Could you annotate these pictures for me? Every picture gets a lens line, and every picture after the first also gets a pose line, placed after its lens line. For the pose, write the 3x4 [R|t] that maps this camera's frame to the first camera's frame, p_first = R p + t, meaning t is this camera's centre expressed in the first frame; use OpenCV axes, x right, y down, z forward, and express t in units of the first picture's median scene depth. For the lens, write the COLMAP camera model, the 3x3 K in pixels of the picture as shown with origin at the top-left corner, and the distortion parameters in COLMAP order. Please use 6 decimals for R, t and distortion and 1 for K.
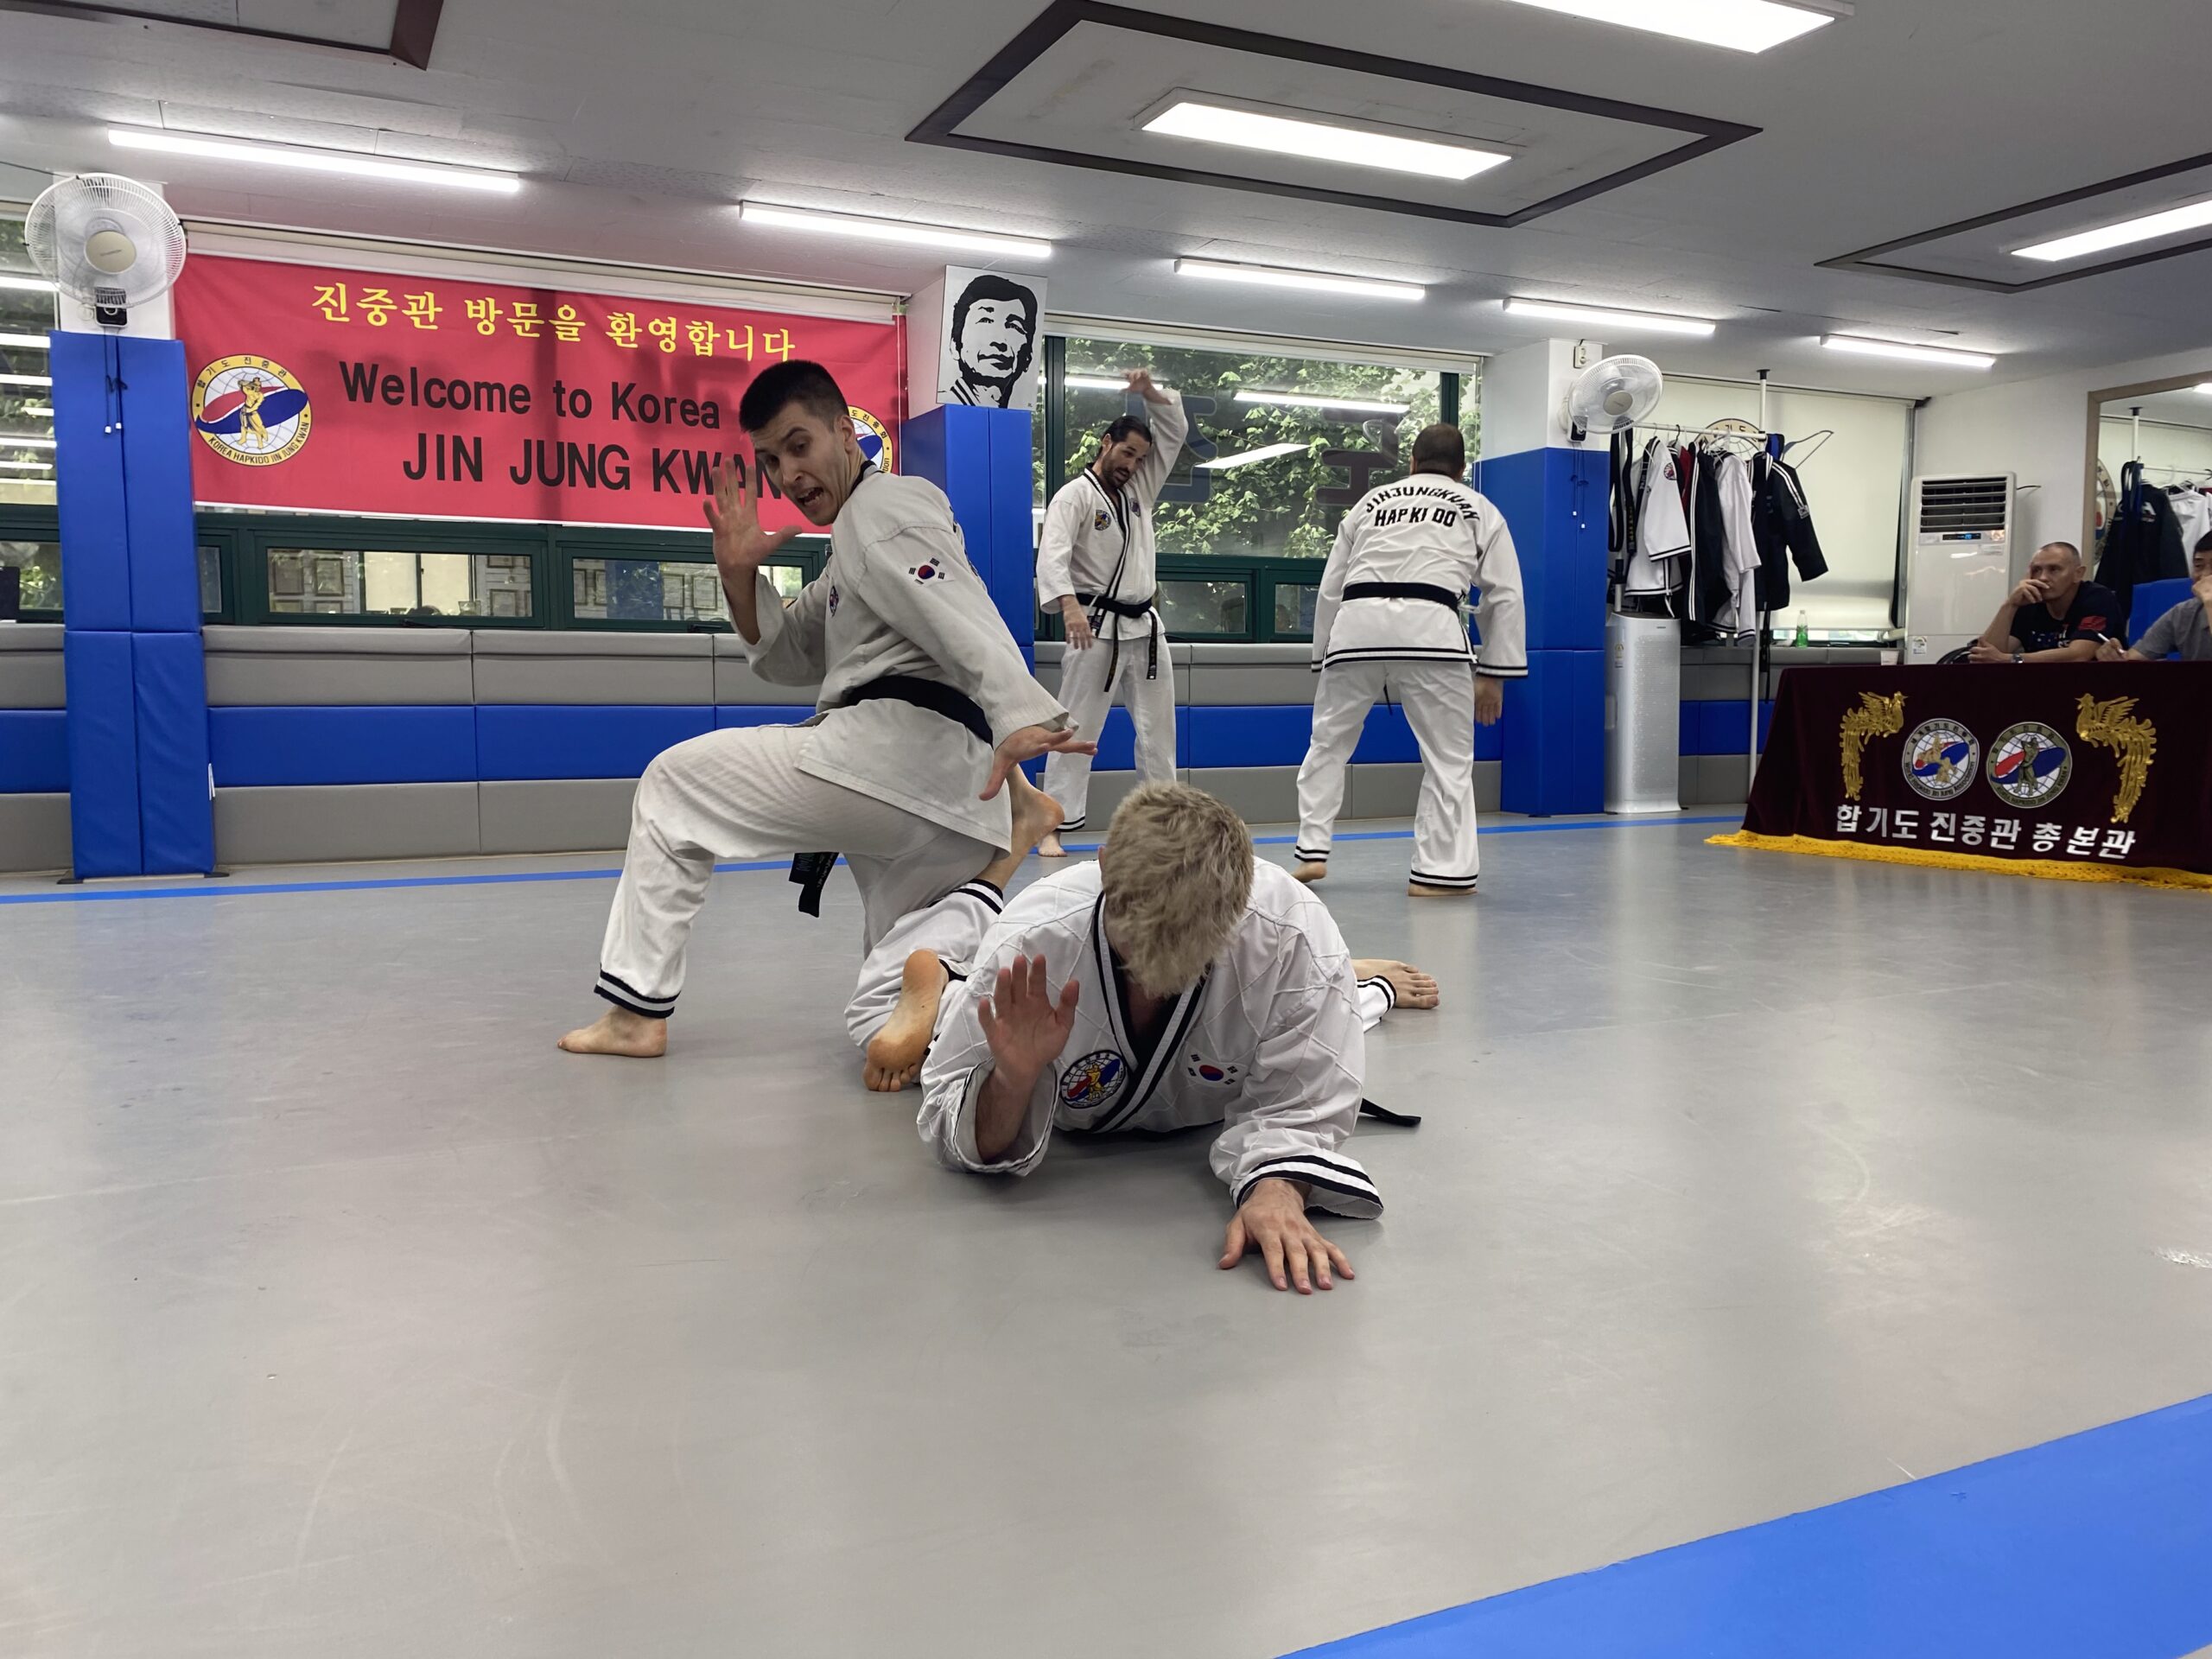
lens RADIAL K [[1670.6, 0, 1085.0], [0, 1670.6, 812.7], [0, 0, 1]] dist [0.016221, -0.016501]
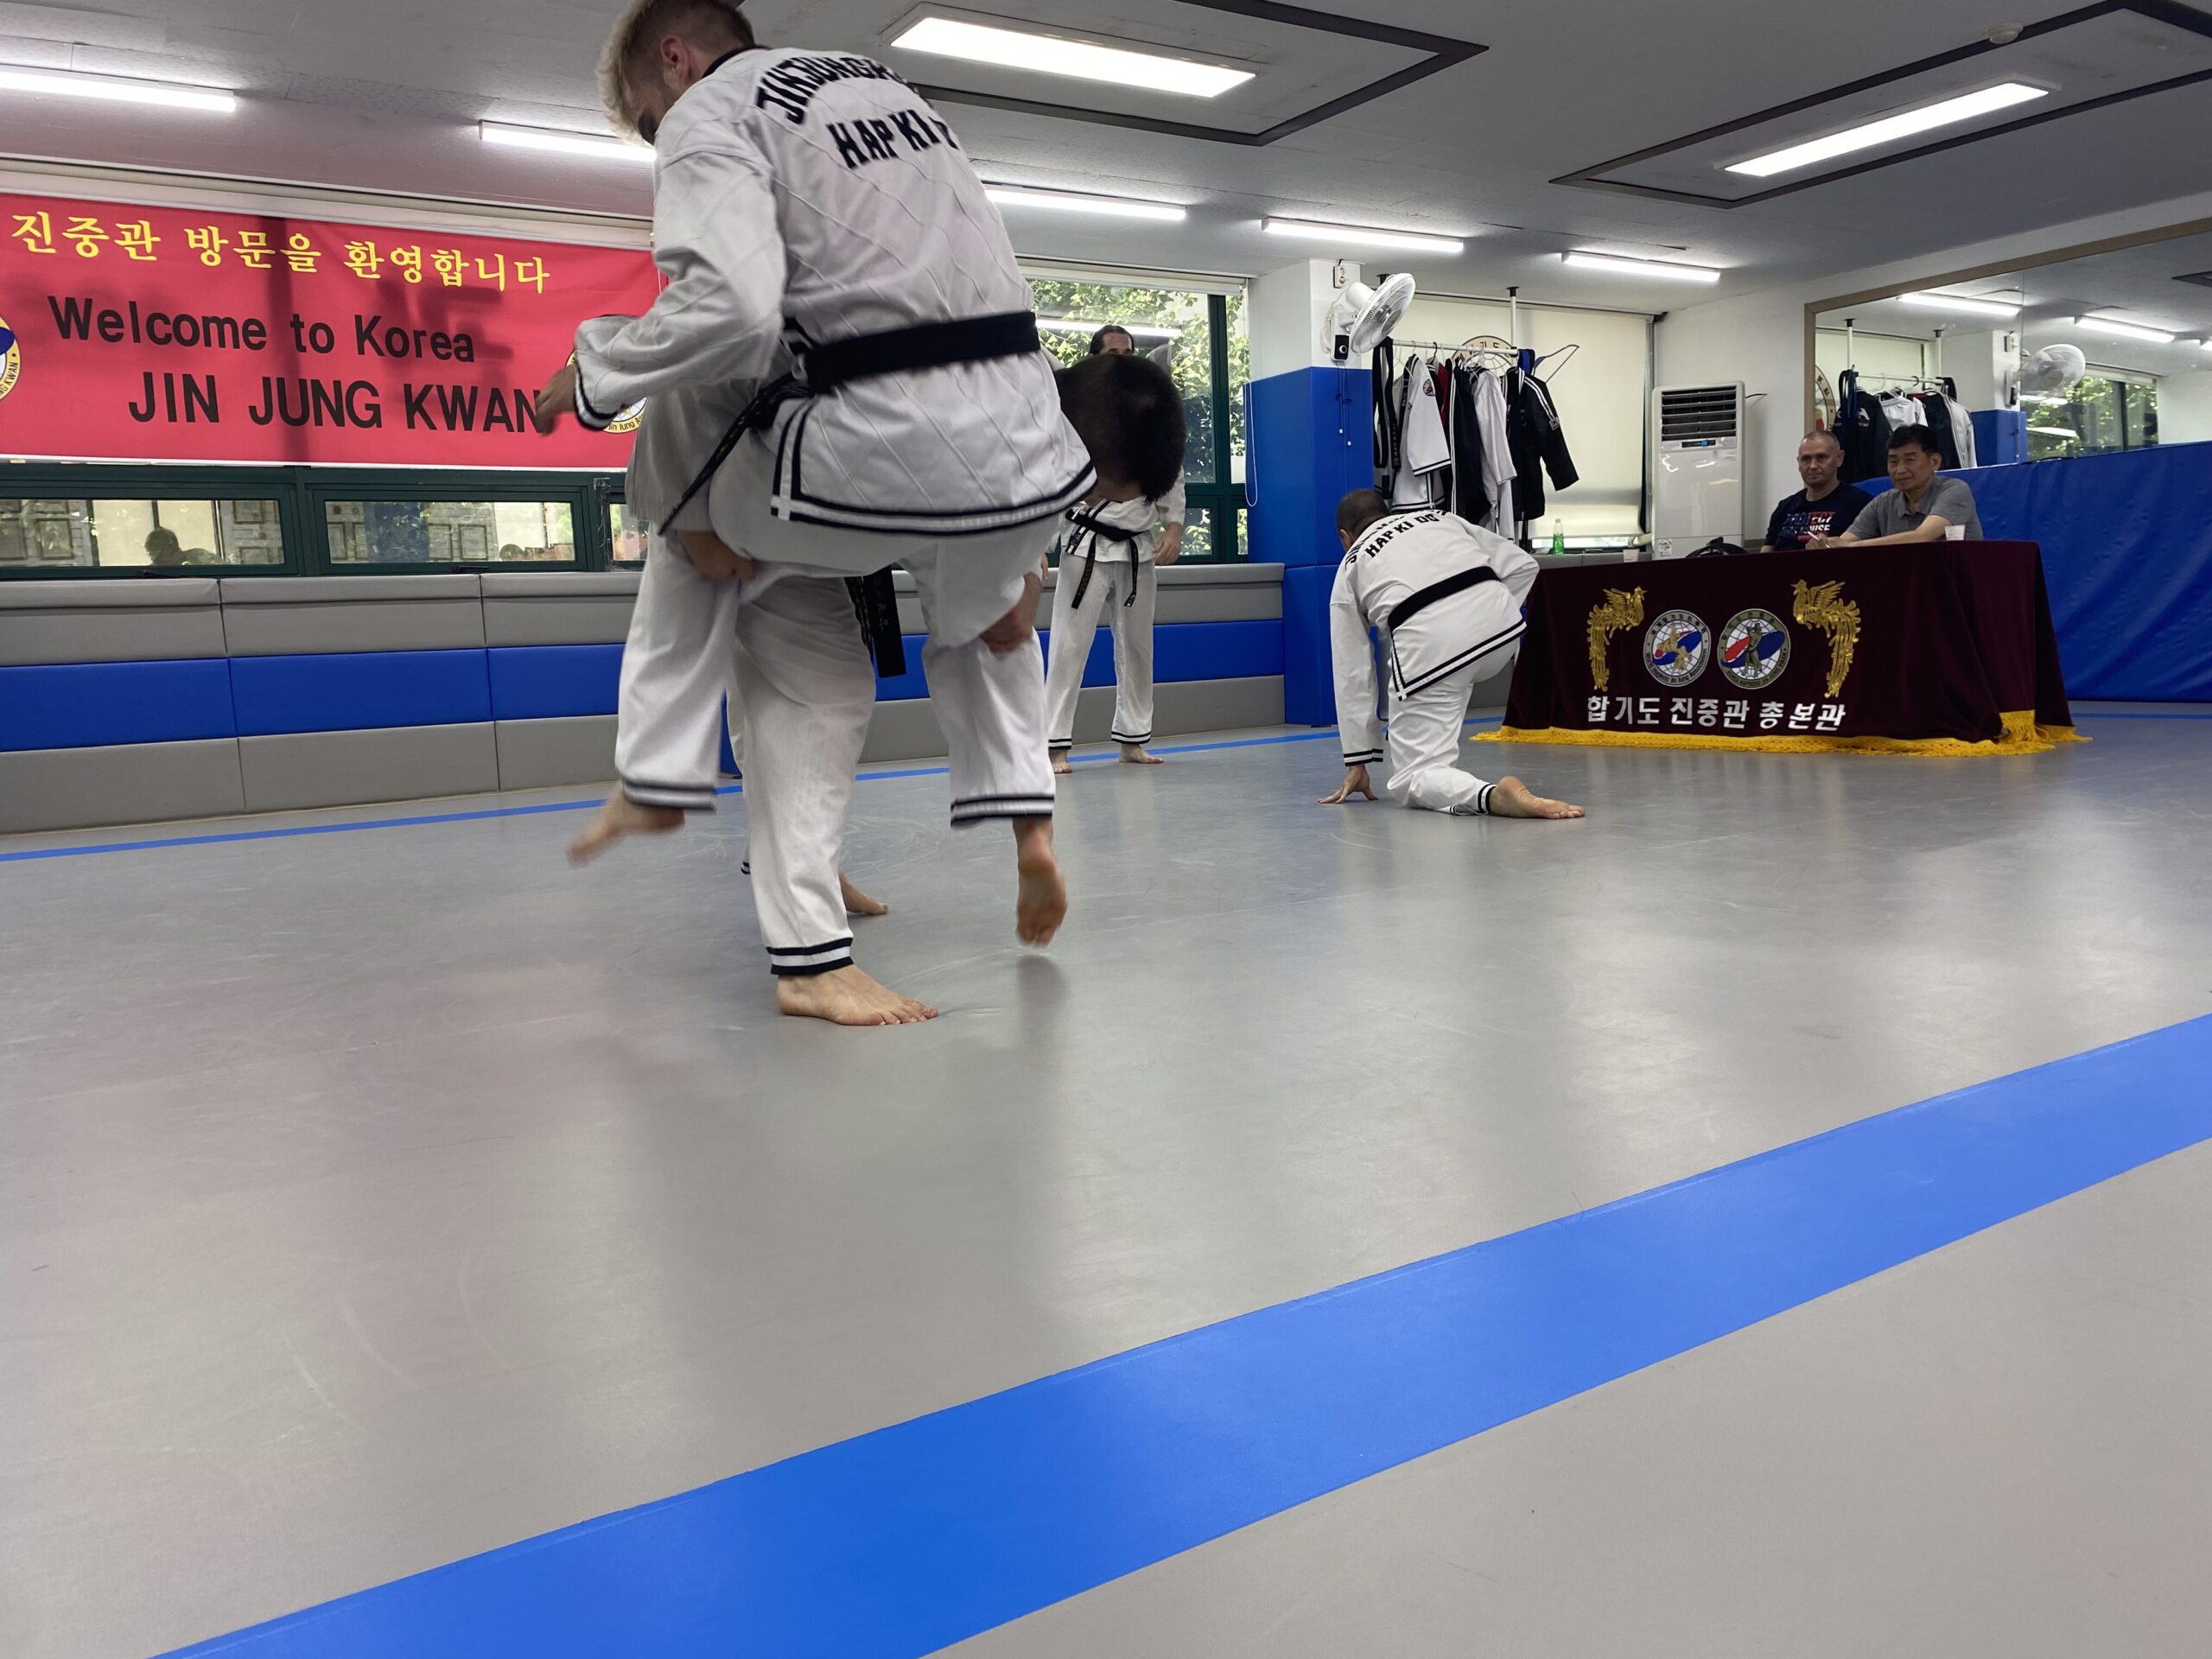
lens RADIAL K [[1670.6, 0, 1112.0], [0, 1670.6, 823.7], [0, 0, 1]] dist [0.016221, -0.016501]
pose [[0.990330, -0.055812, 0.127006, 0.008656], [0.050564, 0.997743, 0.044181, 0.012808], [-0.129185, -0.037332, 0.990918, -0.017121]]
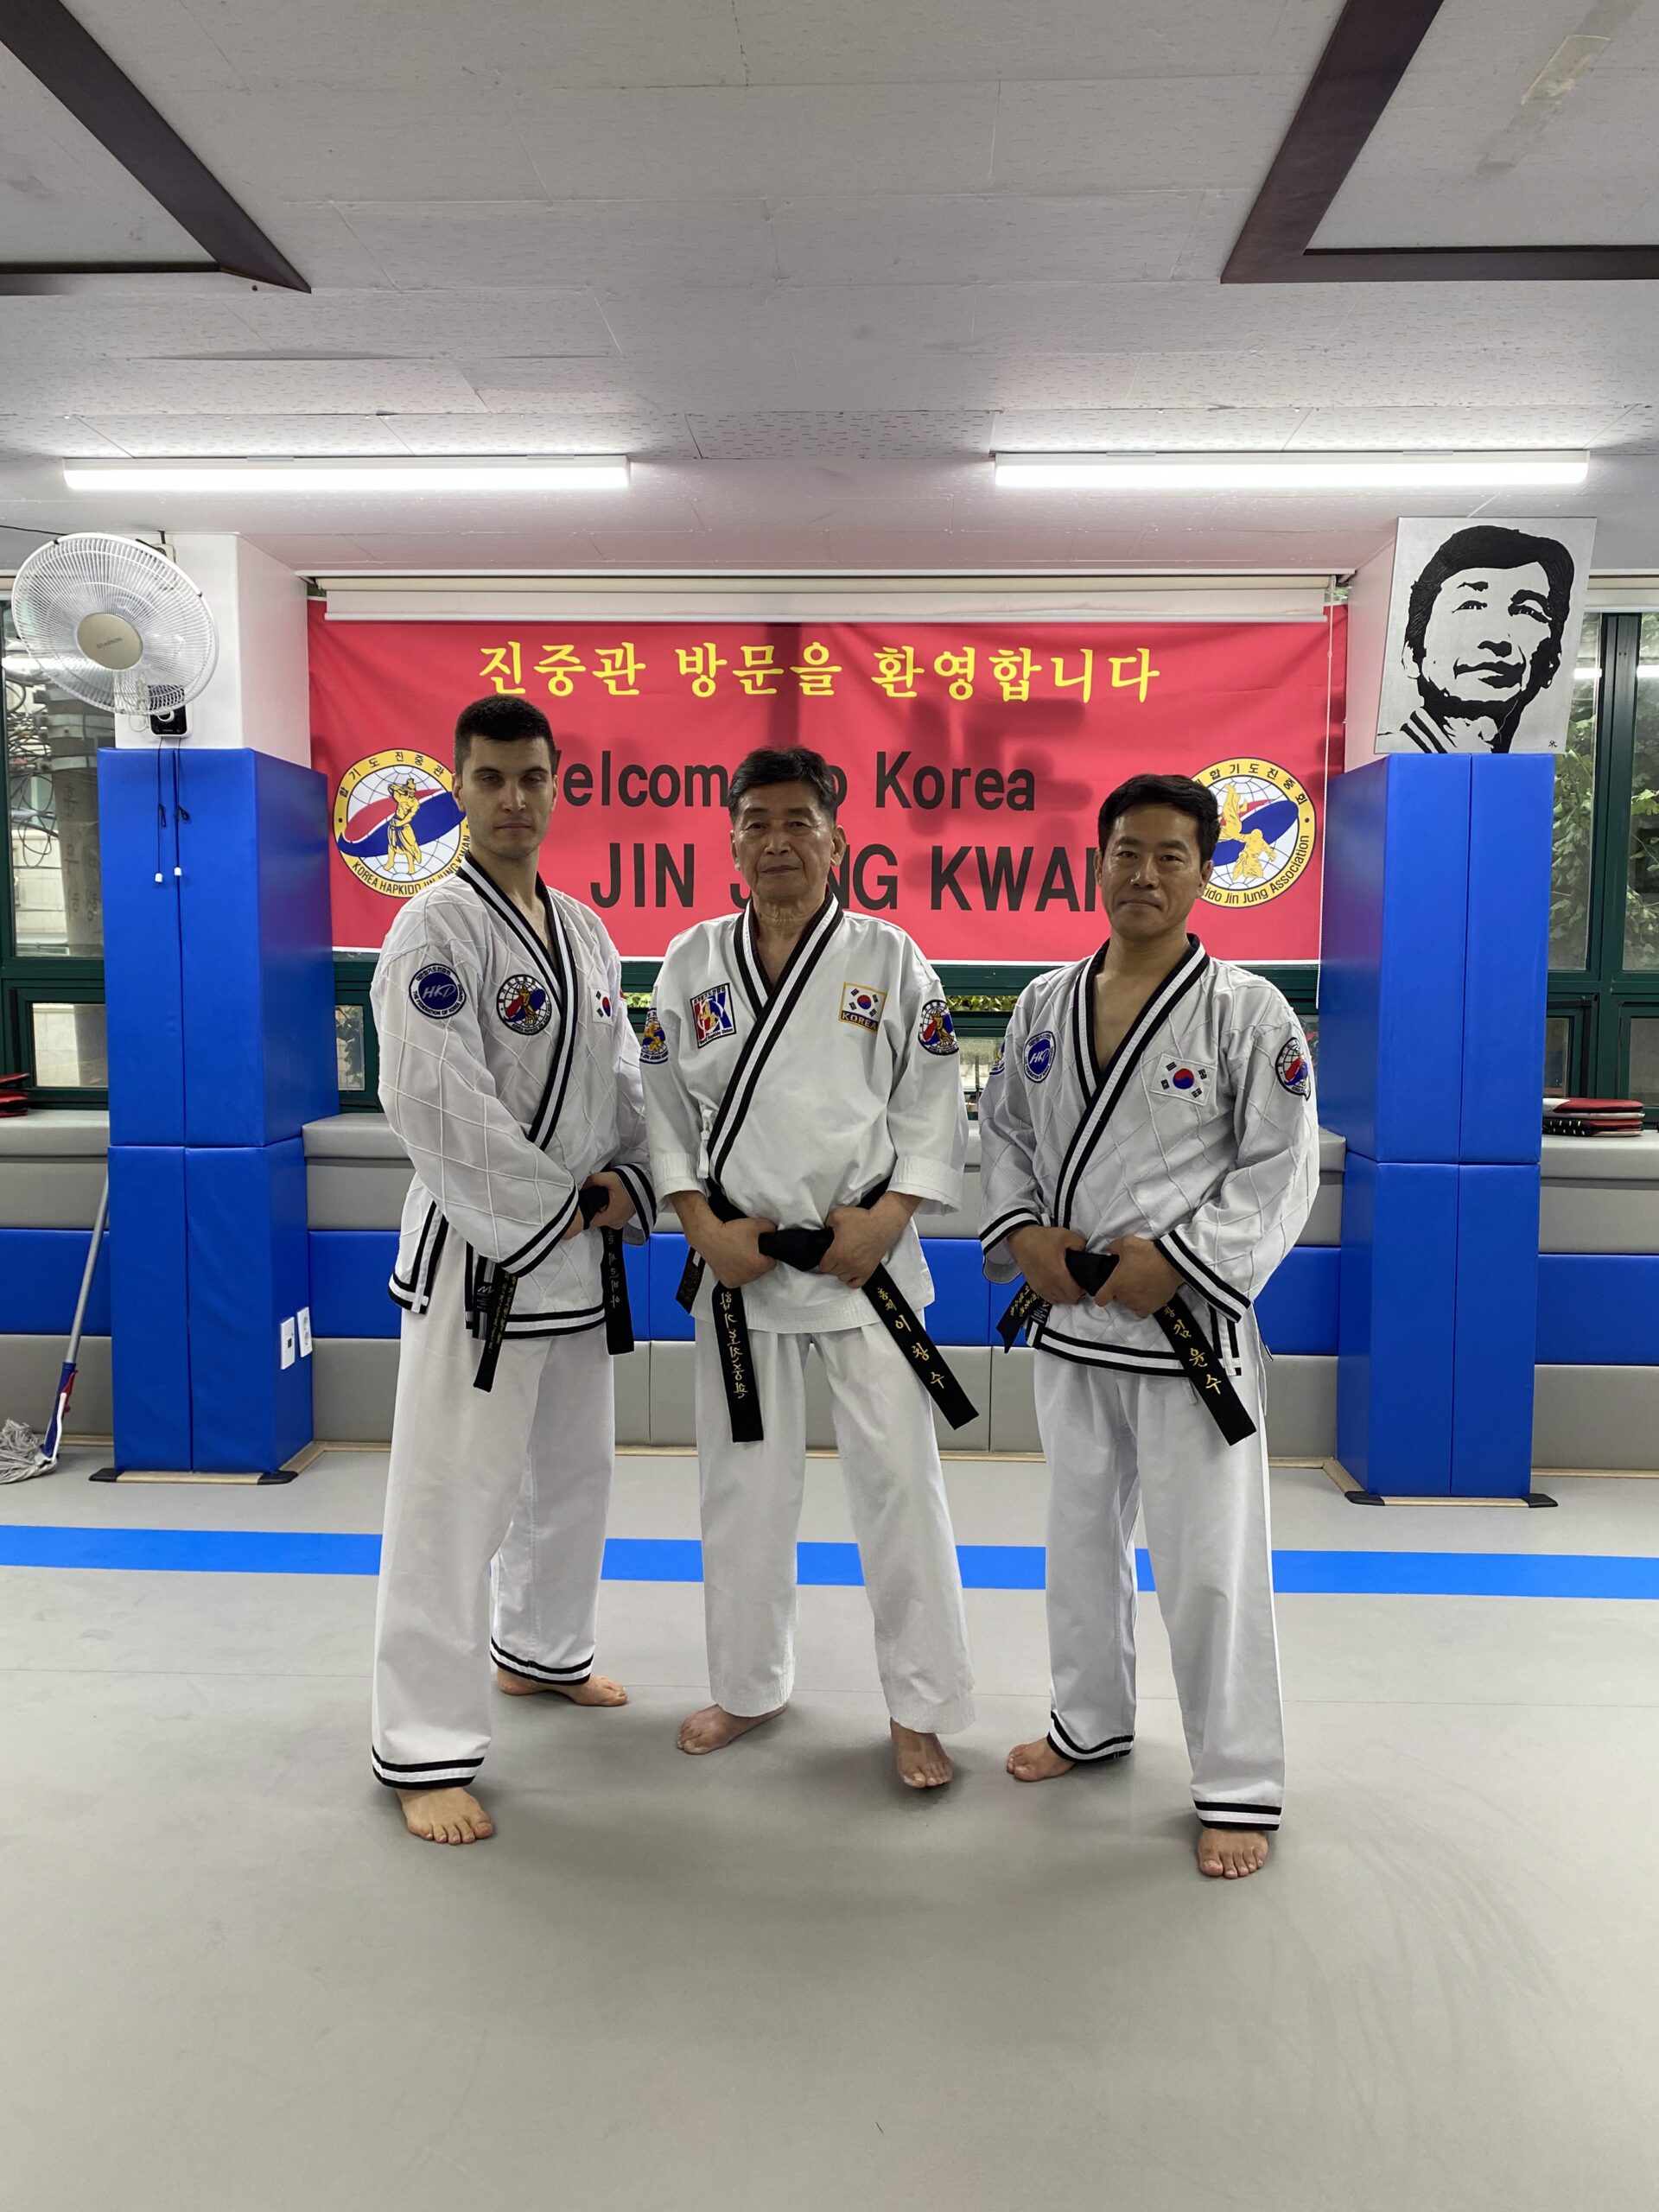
lens RADIAL K [[1670.6, 0, 866.3], [0, 1670.6, 1106.1], [0, 0, 1]] dist [0.016221, -0.016501]
pose [[0.889205, 0.045011, -0.455289, 0.026759], [-0.039847, 0.998986, 0.020939, -0.128287], [0.455770, -0.000477, 0.890097, 0.398291]]
